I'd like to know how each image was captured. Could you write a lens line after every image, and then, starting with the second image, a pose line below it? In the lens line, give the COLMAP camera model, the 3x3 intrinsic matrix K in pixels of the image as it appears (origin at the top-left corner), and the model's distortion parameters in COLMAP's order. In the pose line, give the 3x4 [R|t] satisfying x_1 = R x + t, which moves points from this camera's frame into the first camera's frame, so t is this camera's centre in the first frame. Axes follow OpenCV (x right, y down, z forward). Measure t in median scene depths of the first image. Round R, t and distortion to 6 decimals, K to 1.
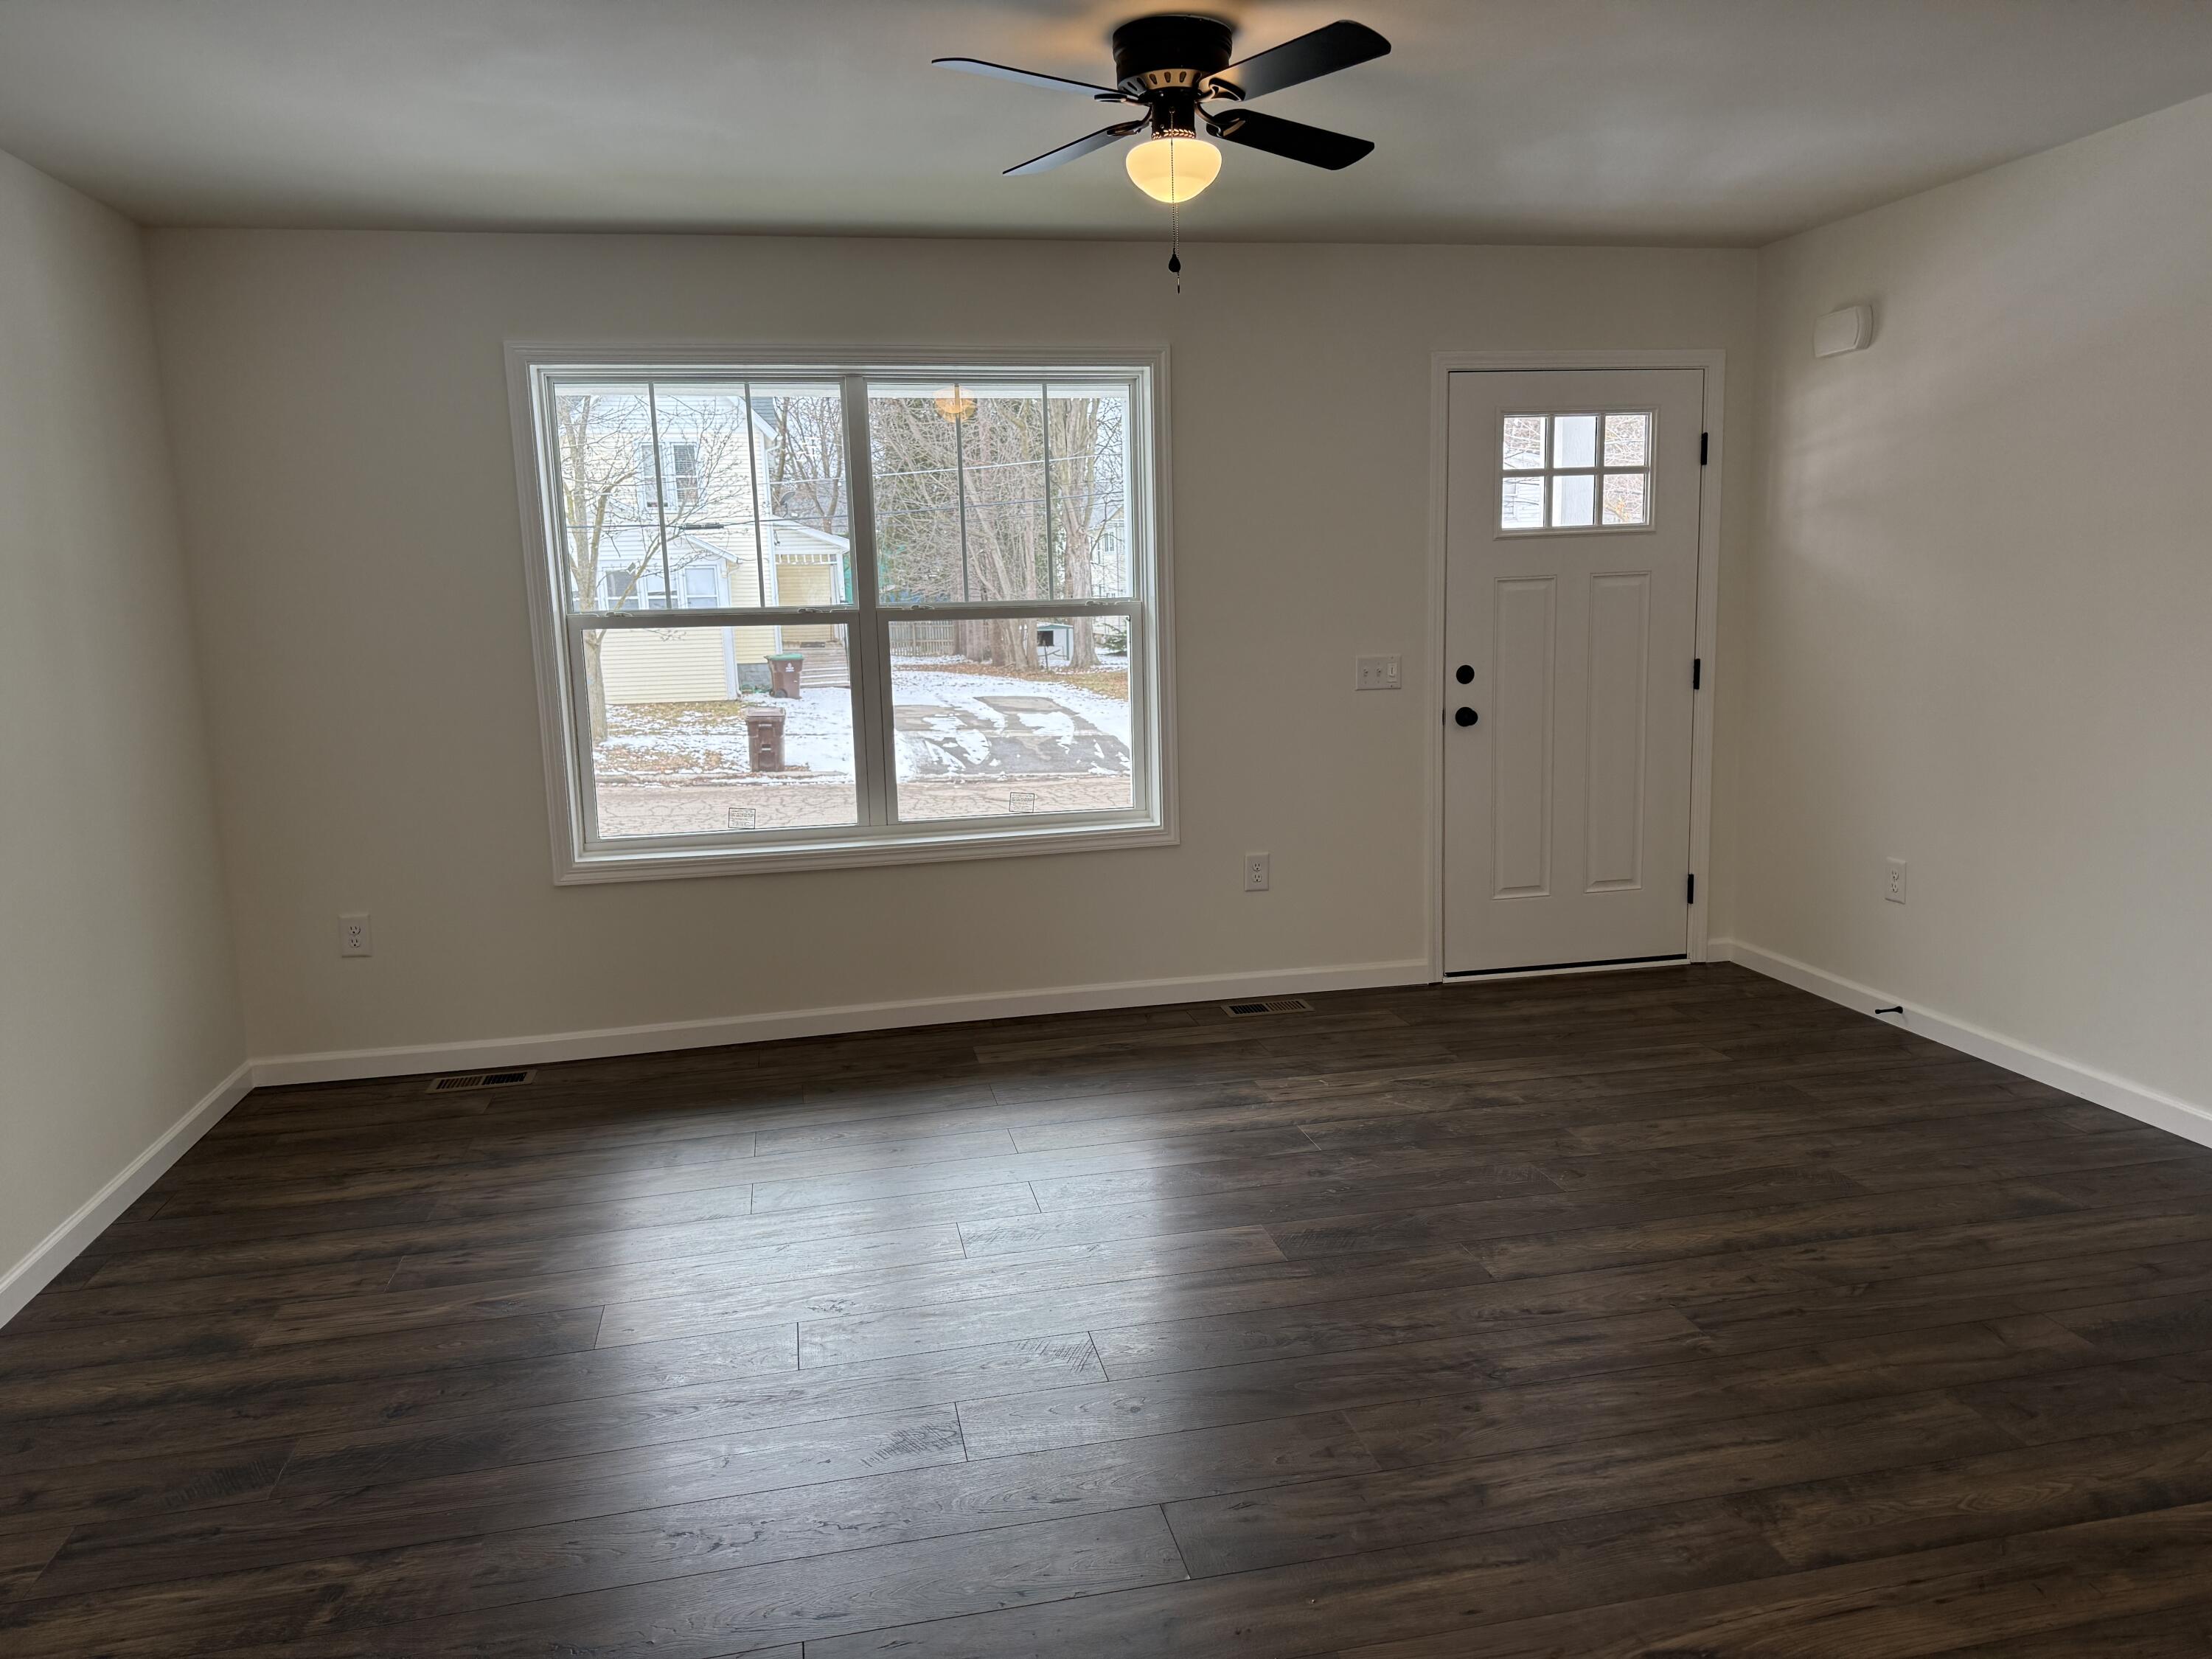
lens RADIAL K [[1553.0, 0, 1107.9], [0, 1553.0, 816.5], [0, 0, 1]] dist [0.043097, -0.054129]
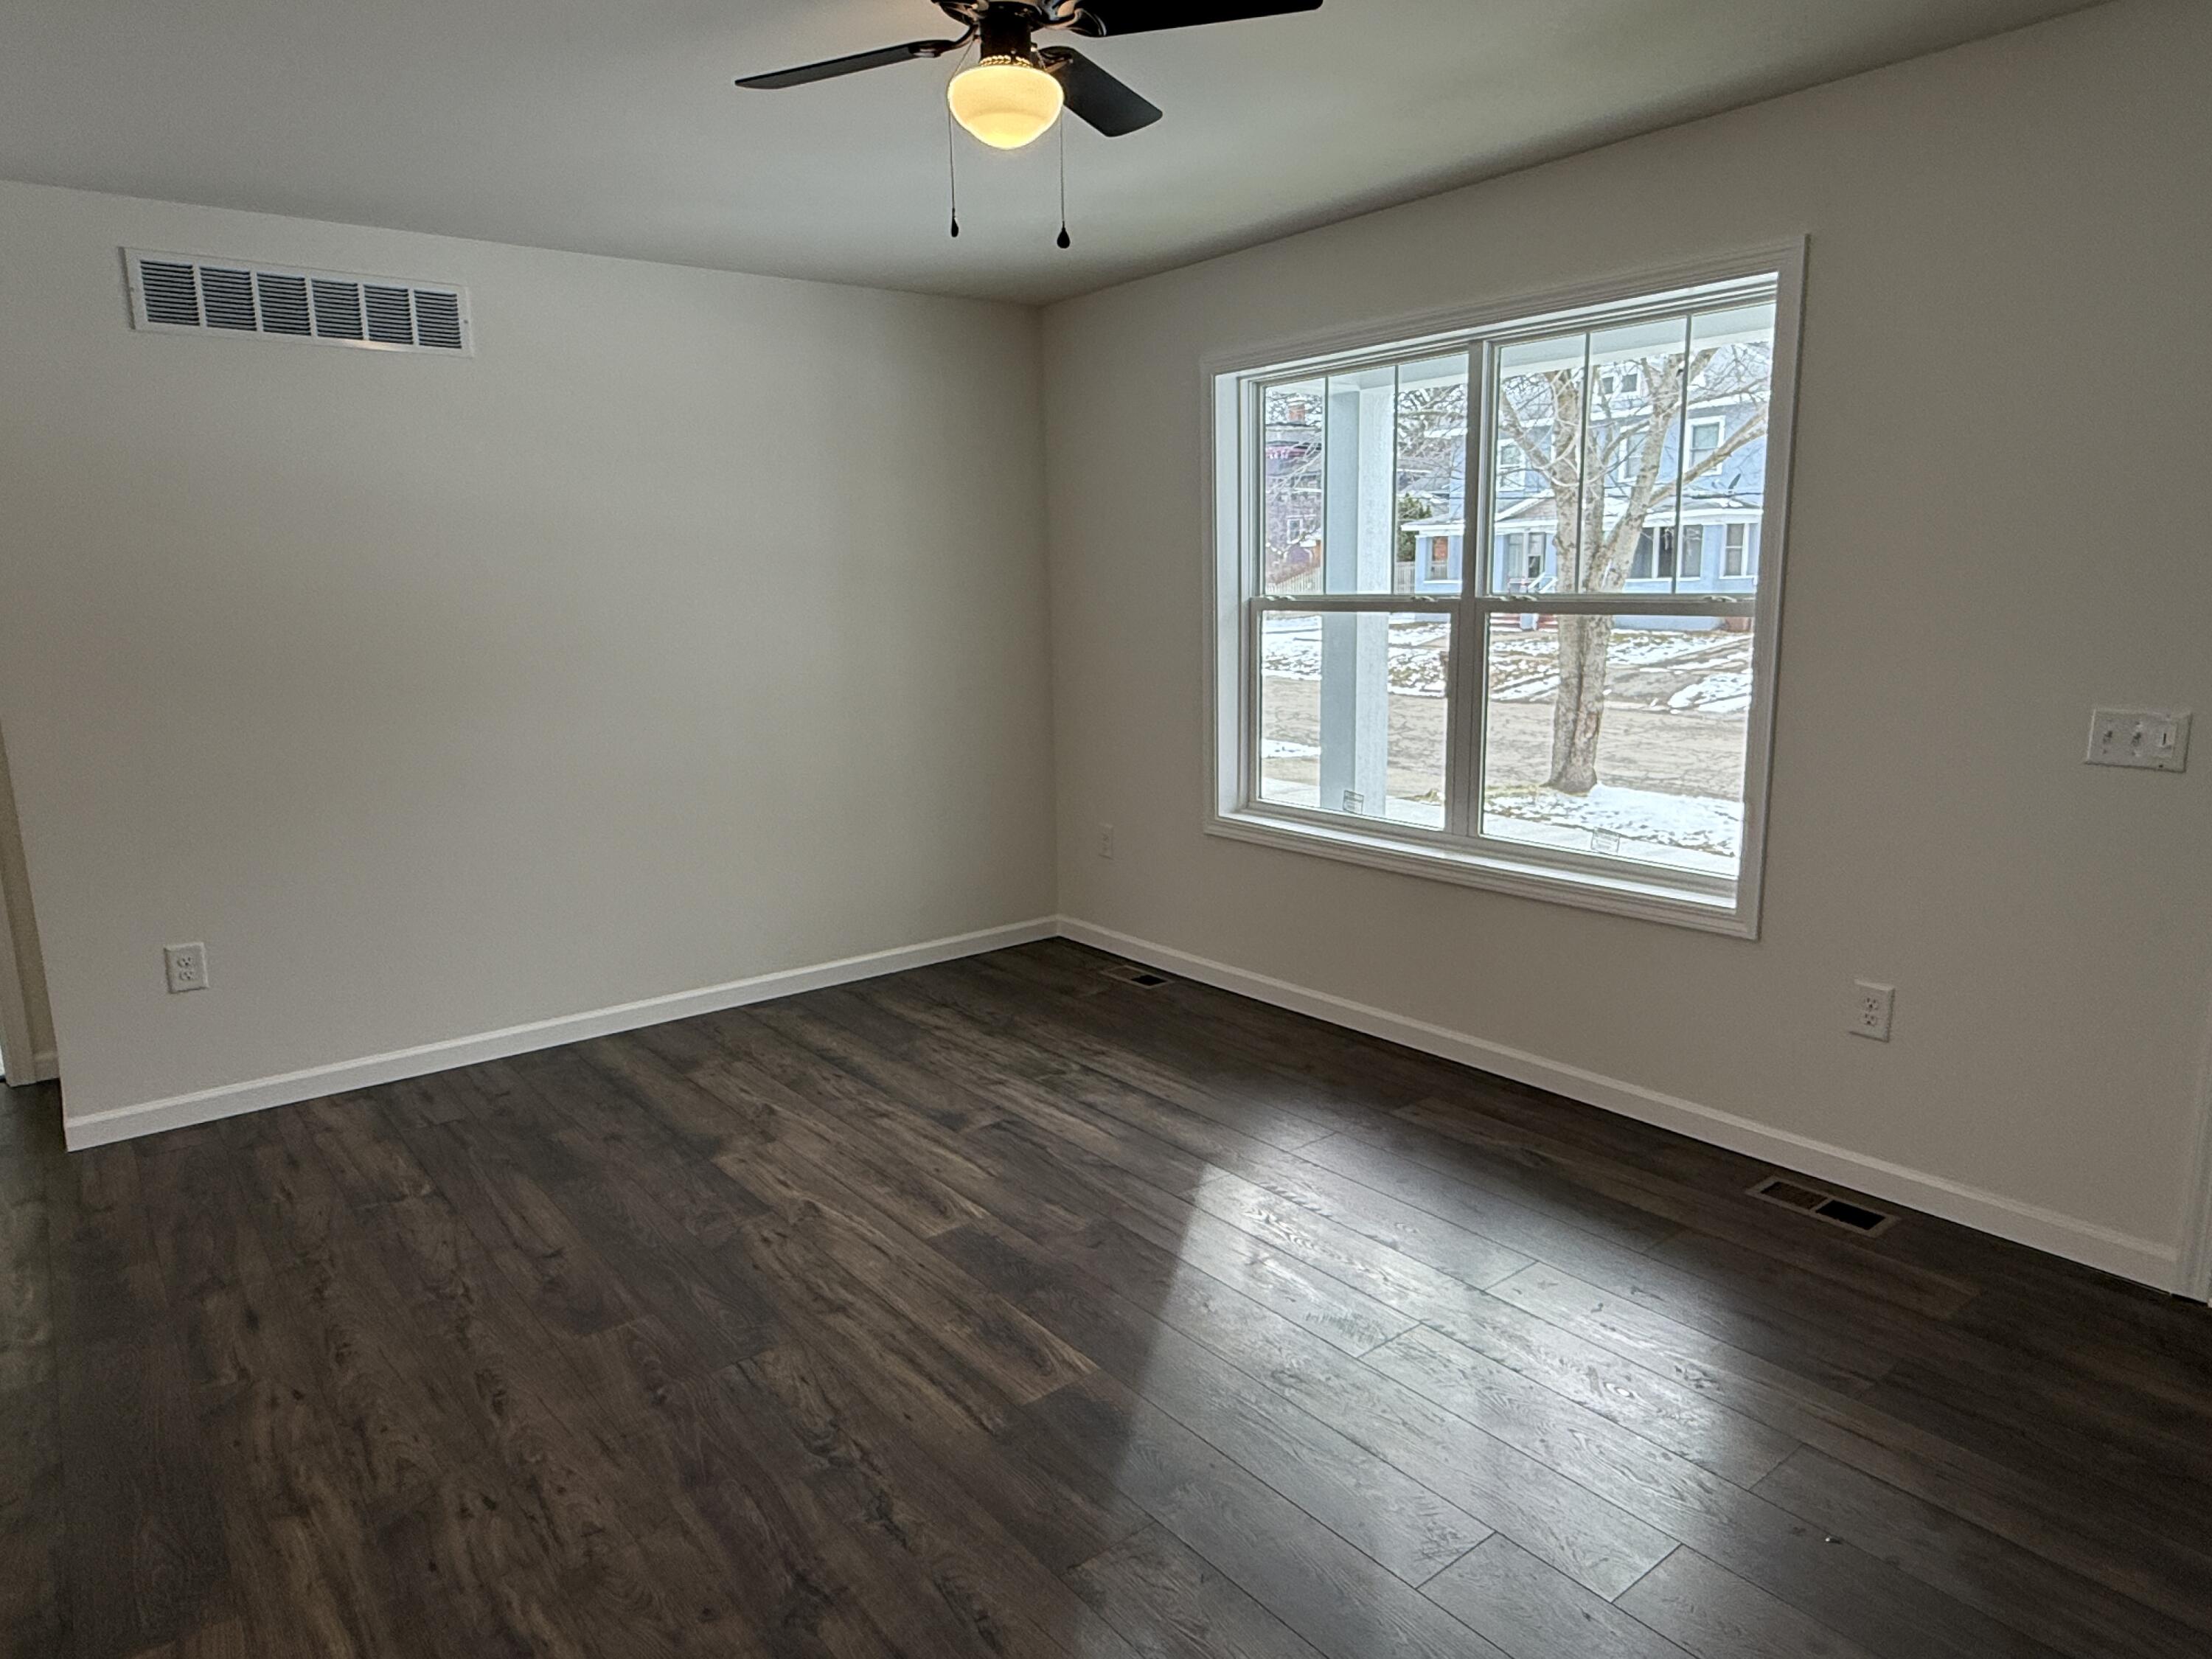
lens RADIAL K [[1375.0, 0, 1101.4], [0, 1375.0, 826.2], [0, 0, 1]] dist [0.003632, -0.007342]
pose [[0.445691, 0.183000, -0.876282, 0.522926], [-0.127926, 0.981855, 0.139982, -0.096627], [0.885999, 0.049711, 0.461014, 0.483947]]
